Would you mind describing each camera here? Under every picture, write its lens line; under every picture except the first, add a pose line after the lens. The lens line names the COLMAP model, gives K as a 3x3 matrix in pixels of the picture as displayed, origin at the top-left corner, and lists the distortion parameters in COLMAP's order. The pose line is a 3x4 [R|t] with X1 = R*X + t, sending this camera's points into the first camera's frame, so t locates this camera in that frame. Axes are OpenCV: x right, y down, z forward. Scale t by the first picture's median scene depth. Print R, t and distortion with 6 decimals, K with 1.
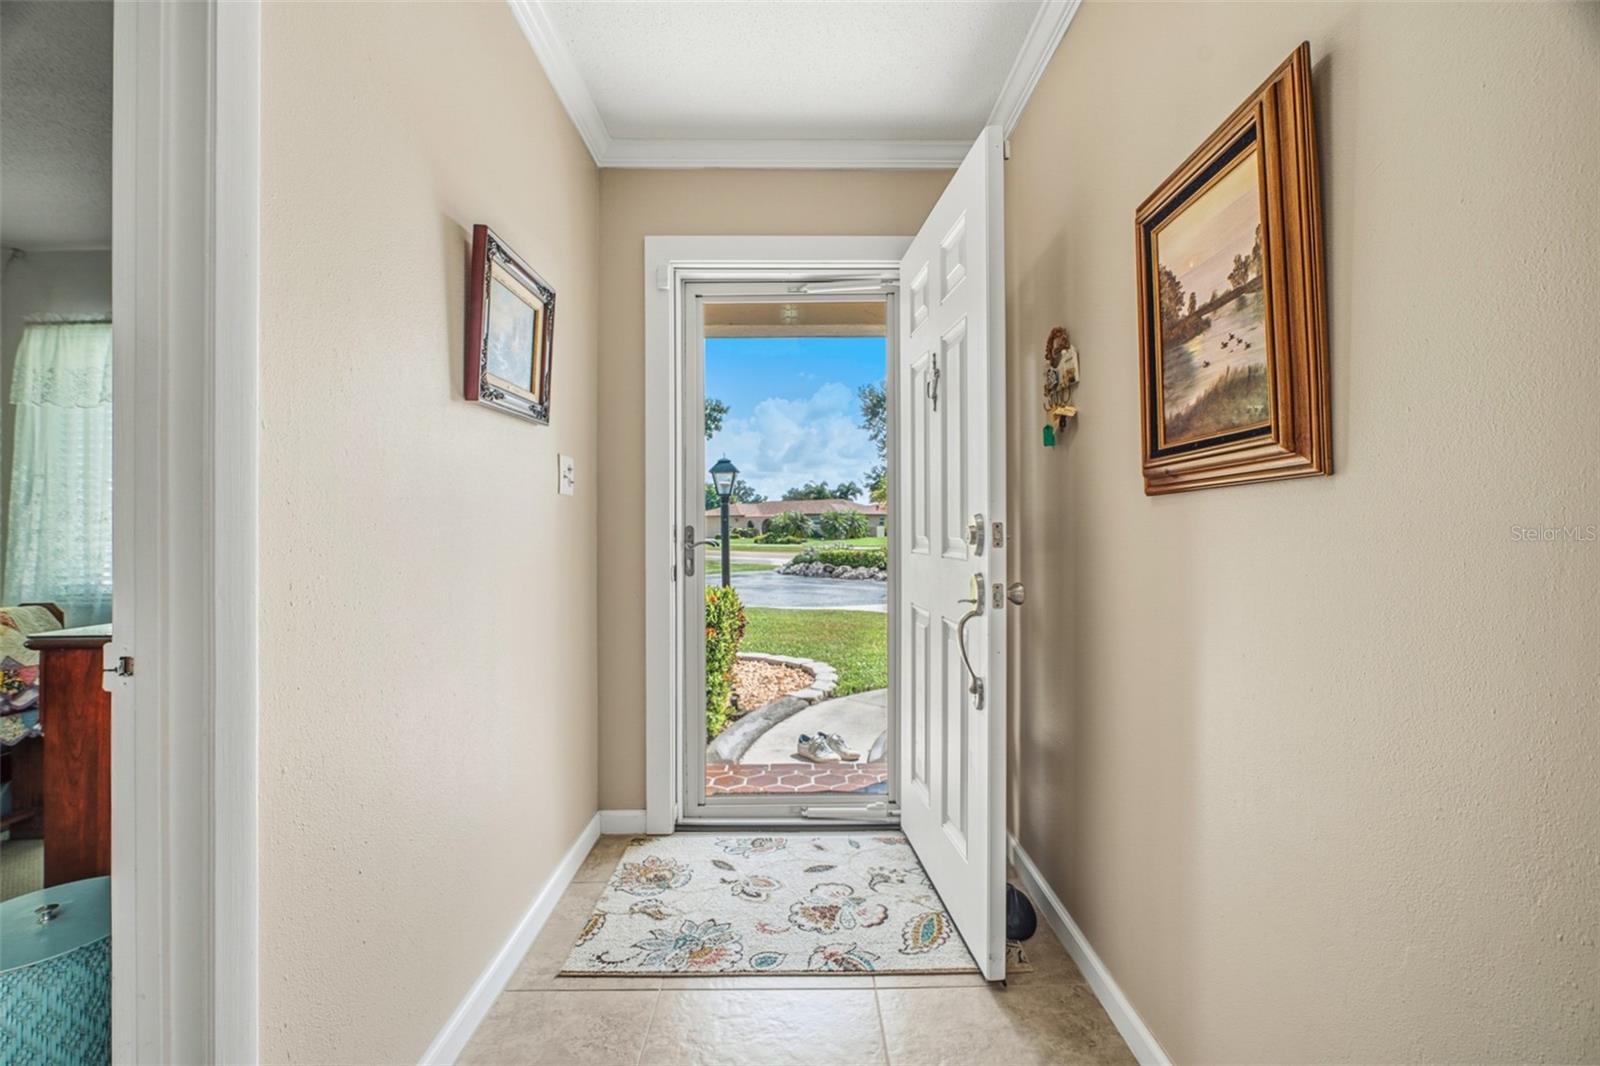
lens RADIAL K [[710.5, 0, 796.1], [0, 710.5, 515.4], [0, 0, 1]] dist [-0.000511, -0.000216]
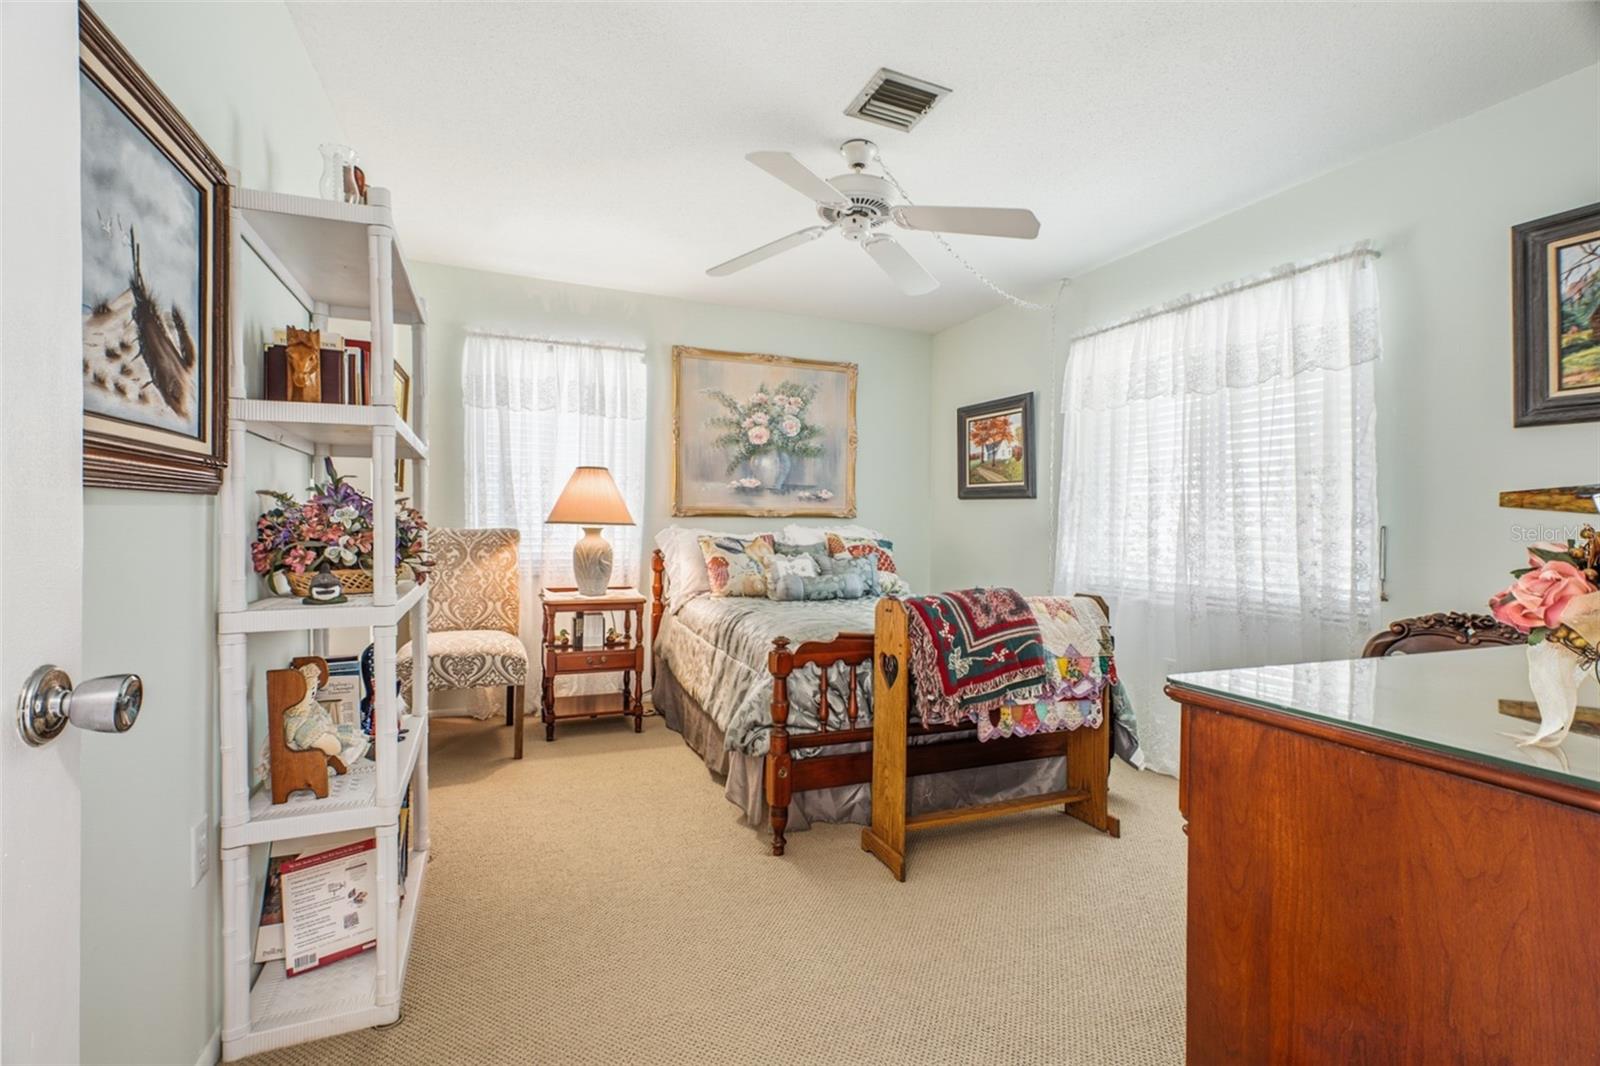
lens RADIAL K [[710.5, 0, 797.8], [0, 710.5, 522.6], [0, 0, 1]] dist [-0.000511, -0.000216]
pose [[0.407243, 0.021066, -0.913077, -0.231210], [-0.010613, 0.999776, 0.018333, 0.002353], [0.913258, 0.002224, 0.407375, 0.147197]]
